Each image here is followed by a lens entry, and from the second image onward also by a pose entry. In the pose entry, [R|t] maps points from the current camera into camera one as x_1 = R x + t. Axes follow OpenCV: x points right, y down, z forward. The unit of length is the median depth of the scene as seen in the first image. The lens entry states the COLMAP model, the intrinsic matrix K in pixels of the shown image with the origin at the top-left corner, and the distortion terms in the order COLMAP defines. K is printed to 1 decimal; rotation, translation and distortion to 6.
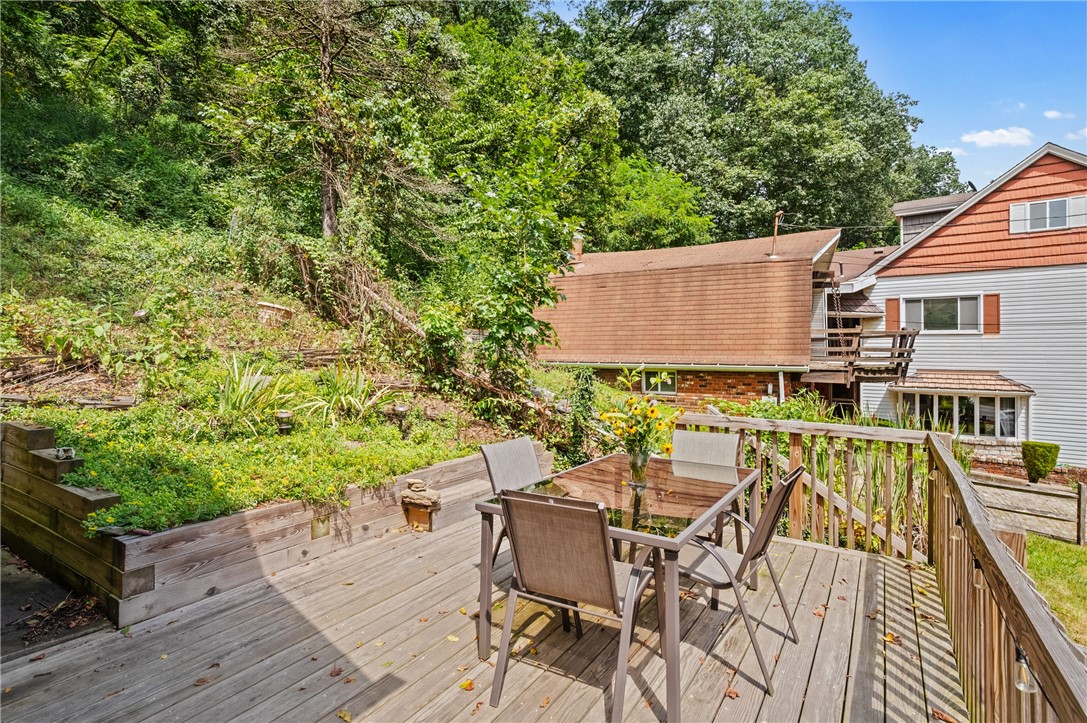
lens RADIAL K [[531.0, 0, 547.5], [0, 531.0, 352.6], [0, 0, 1]] dist [-0.000628, -0.000973]
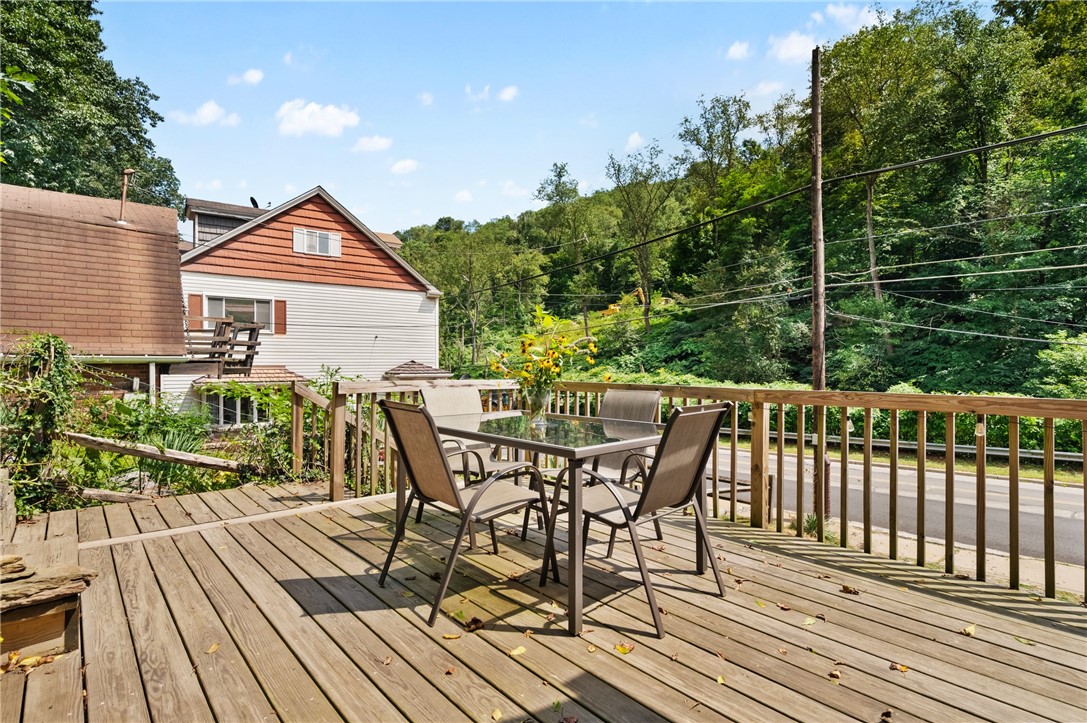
lens RADIAL K [[531.0, 0, 547.2], [0, 531.0, 363.4], [0, 0, 1]] dist [-0.000628, -0.000973]
pose [[0.274351, -0.005088, 0.961616, -0.179024], [-0.004597, 0.999968, 0.006603, 0.026183], [-0.961619, -0.006232, 0.274319, 0.151449]]
